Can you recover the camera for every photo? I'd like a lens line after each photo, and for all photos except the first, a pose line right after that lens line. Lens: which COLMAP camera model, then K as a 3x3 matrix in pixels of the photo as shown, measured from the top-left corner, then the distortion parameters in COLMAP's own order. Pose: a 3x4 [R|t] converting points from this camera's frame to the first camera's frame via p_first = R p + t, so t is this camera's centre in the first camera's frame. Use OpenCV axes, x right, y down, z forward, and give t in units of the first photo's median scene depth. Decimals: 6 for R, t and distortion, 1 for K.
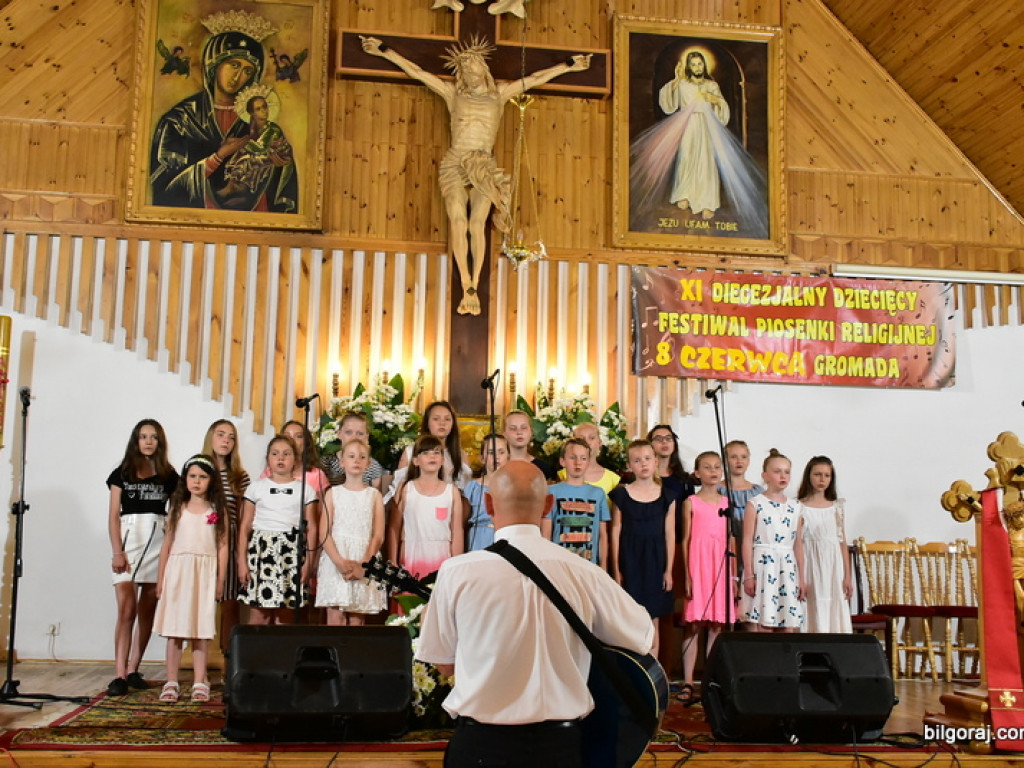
lens RADIAL K [[1188.4, 0, 512.0], [0, 1188.4, 384.0], [0, 0, 1]] dist [-0.004141, 0.032997]
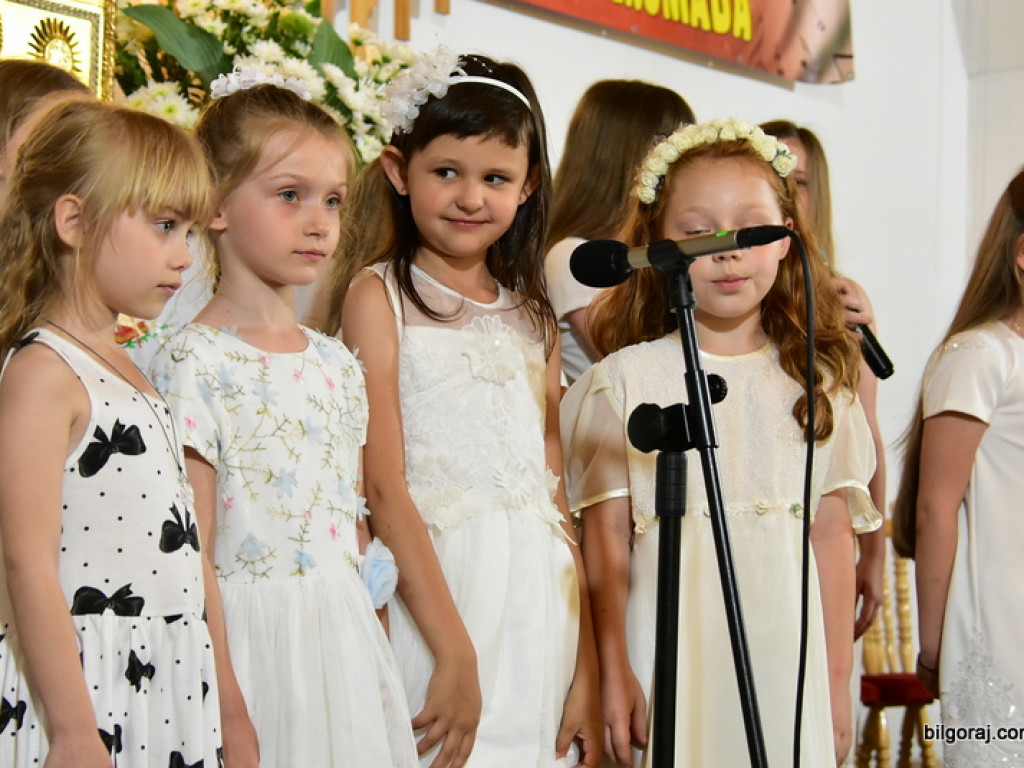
lens RADIAL K [[2936.1, 0, 512.0], [0, 2936.1, 384.0], [0, 0, 1]] dist [0.012817, 0.244703]
pose [[0.693673, 0.044305, 0.718926, -0.352697], [-0.114740, 0.992158, 0.049566, 0.061583], [-0.711093, -0.116872, 0.693317, 0.438787]]
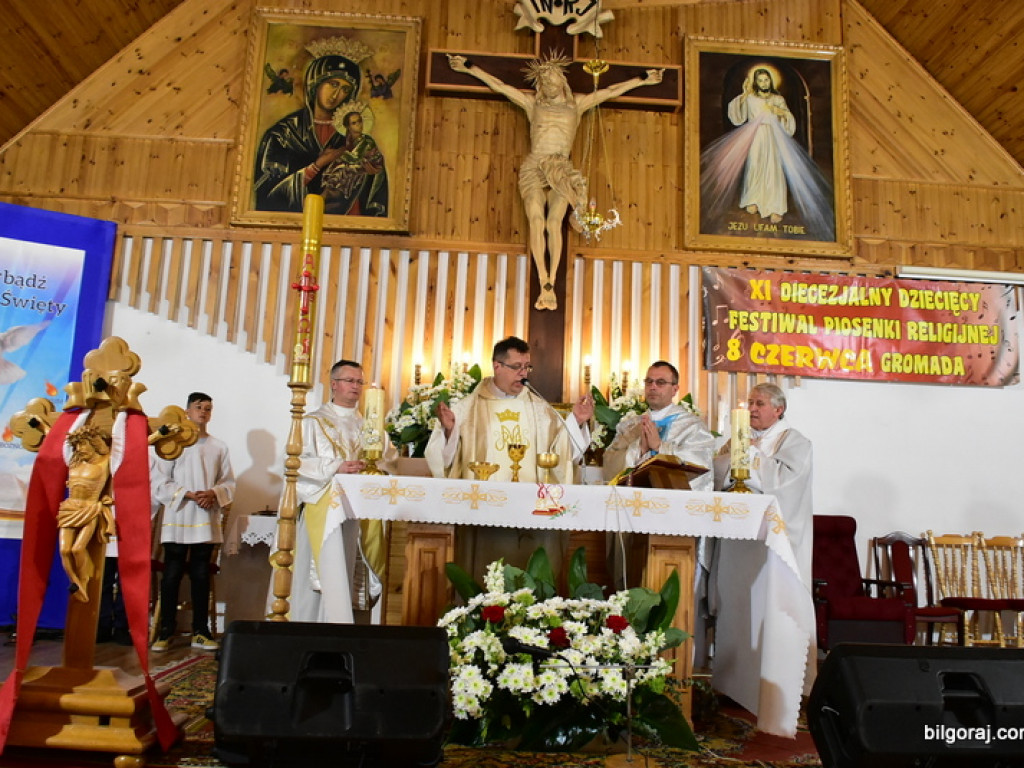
lens RADIAL K [[891.4, 0, 512.0], [0, 891.4, 384.0], [0, 0, 1]] dist [-0.042654, -0.015081]
pose [[0.995753, 0.006201, -0.091856, 0.006079], [-0.009089, 0.999476, -0.031061, 0.029769], [0.091615, 0.031764, 0.995288, 0.208603]]
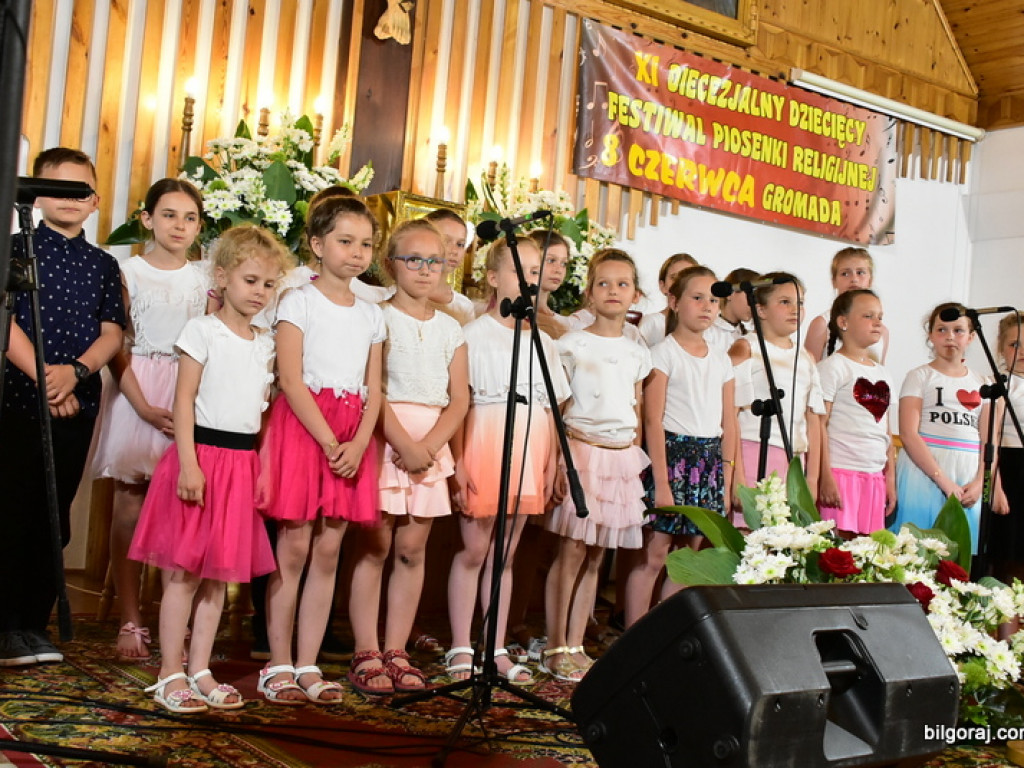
lens RADIAL K [[1303.6, 0, 512.0], [0, 1303.6, 384.0], [0, 0, 1]] dist [0.006834, 0.063568]
pose [[0.885982, 0.074826, 0.457642, -0.272924], [-0.135029, 0.985758, 0.100239, 0.042220], [-0.443624, -0.150605, 0.883468, 0.304328]]
